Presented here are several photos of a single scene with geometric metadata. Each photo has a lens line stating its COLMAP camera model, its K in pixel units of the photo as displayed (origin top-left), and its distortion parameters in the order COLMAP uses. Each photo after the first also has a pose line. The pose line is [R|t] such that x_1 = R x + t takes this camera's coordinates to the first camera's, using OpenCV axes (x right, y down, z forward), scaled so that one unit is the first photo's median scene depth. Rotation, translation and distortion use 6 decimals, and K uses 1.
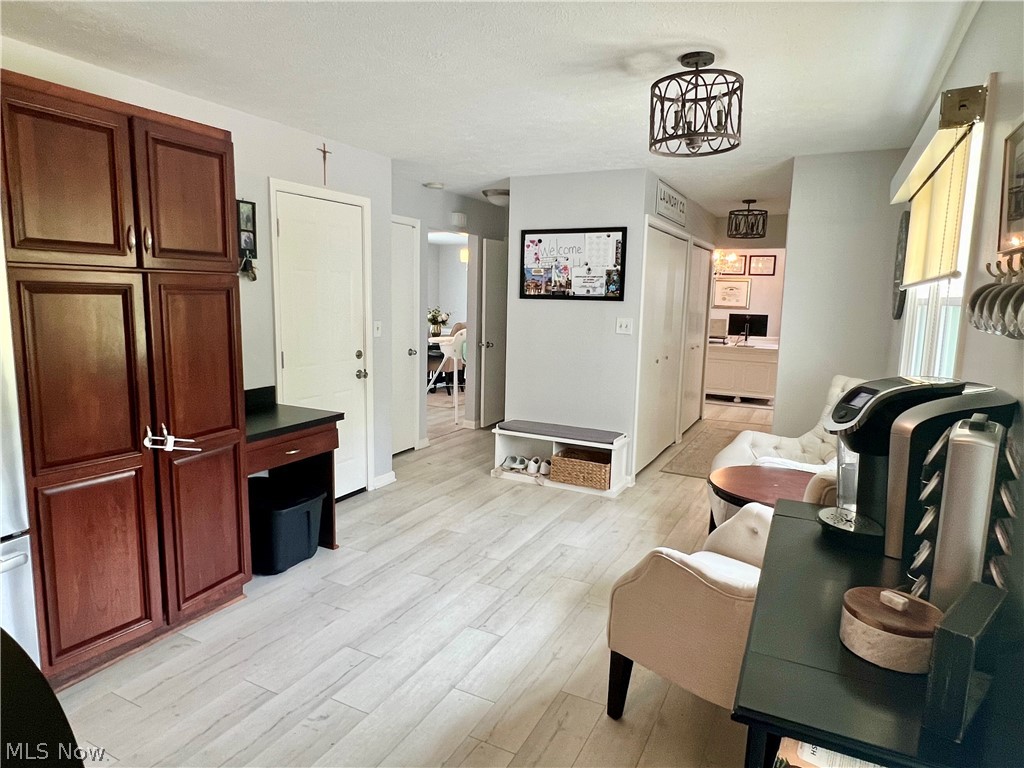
lens RADIAL K [[625.5, 0, 515.5], [0, 625.5, 381.1], [0, 0, 1]] dist [-0.006470, 0.001026]
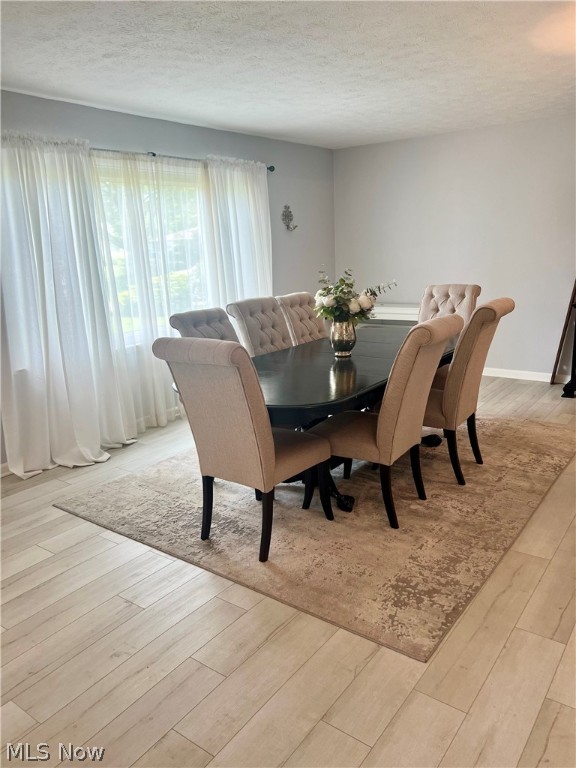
lens RADIAL K [[574.8, 0, 287.6], [0, 574.8, 384.0], [0, 0, 1]] dist [0.051837, -0.057185]
pose [[0.982452, -0.031097, -0.183903, -0.191419], [0.050347, 0.993616, 0.100954, -0.177577], [0.179589, -0.108442, 0.977746, 1.239926]]
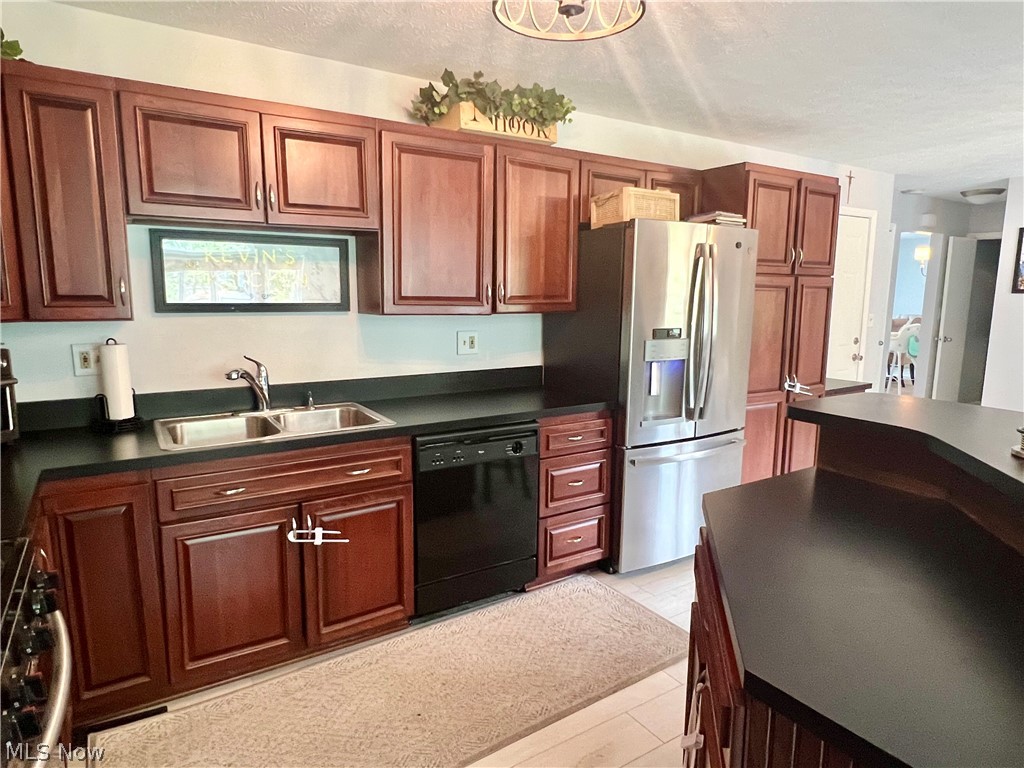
lens RADIAL K [[625.5, 0, 513.8], [0, 625.5, 383.0], [0, 0, 1]] dist [-0.006470, 0.001026]
pose [[0.864772, 0.058276, -0.498773, -0.199748], [-0.057209, 0.998210, 0.017439, 0.051406], [0.498896, 0.013453, 0.866557, -0.346556]]
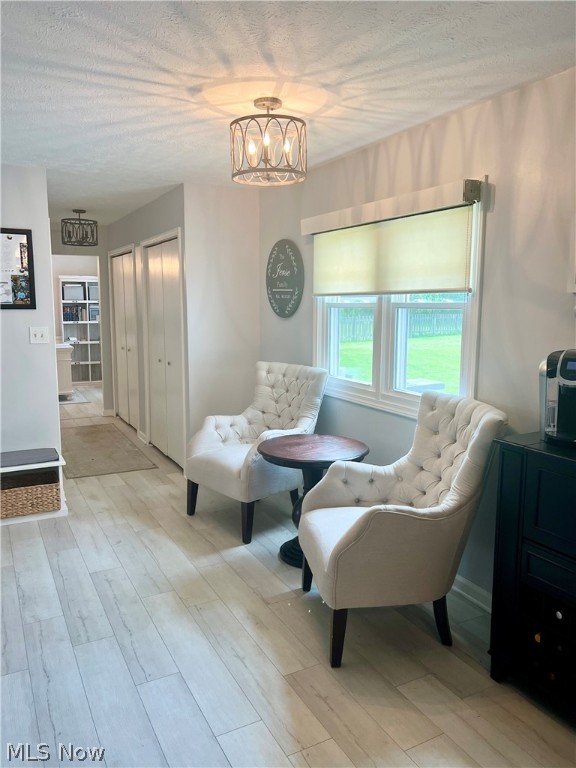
lens RADIAL K [[574.8, 0, 293.1], [0, 574.8, 378.0], [0, 0, 1]] dist [0.051837, -0.057185]
pose [[0.567070, -0.128082, 0.813650, -0.332072], [0.122037, 0.989998, 0.070789, -0.040133], [-0.814579, 0.059153, 0.577029, 0.190138]]
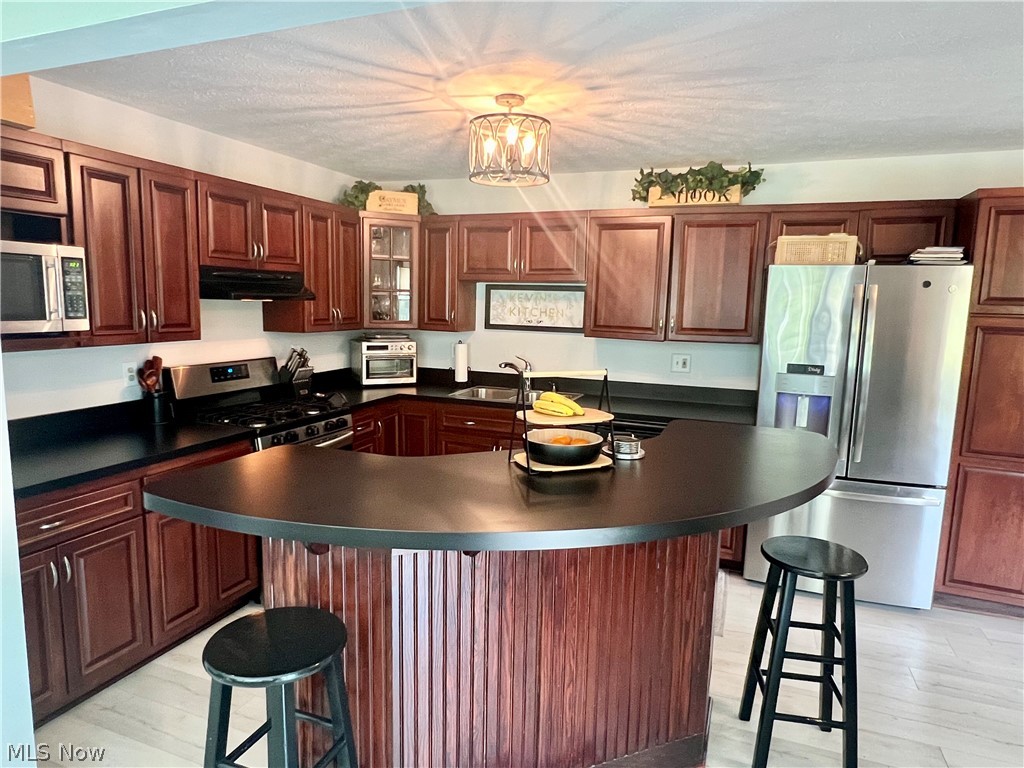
lens RADIAL K [[625.5, 0, 509.9], [0, 625.5, 392.1], [0, 0, 1]] dist [-0.006470, 0.001026]
pose [[0.095327, 0.127477, -0.987250, 0.252120], [-0.155785, 0.981457, 0.111687, 0.001973], [0.983181, 0.143152, 0.113418, -0.109551]]
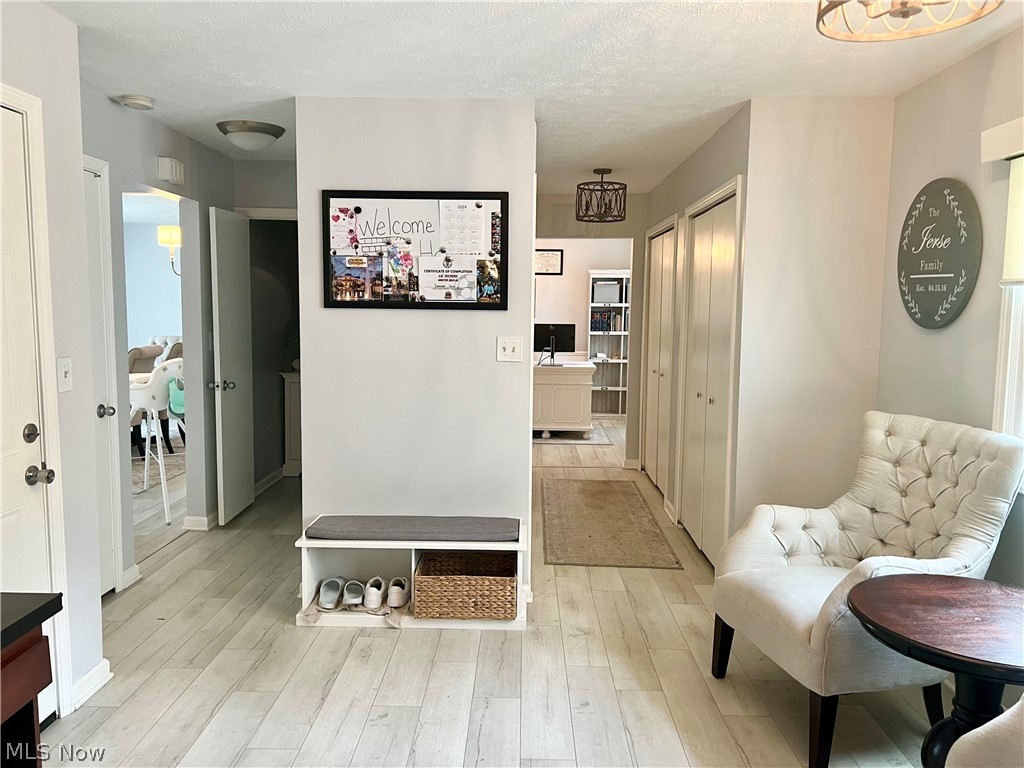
lens RADIAL K [[766.5, 0, 510.6], [0, 766.5, 383.3], [0, 0, 1]] dist [0.051837, -0.057185]
pose [[0.900546, -0.056948, 0.431015, -0.162651], [0.069891, 0.997453, -0.014238, -0.043160], [-0.429107, 0.042946, 0.902232, 0.306363]]
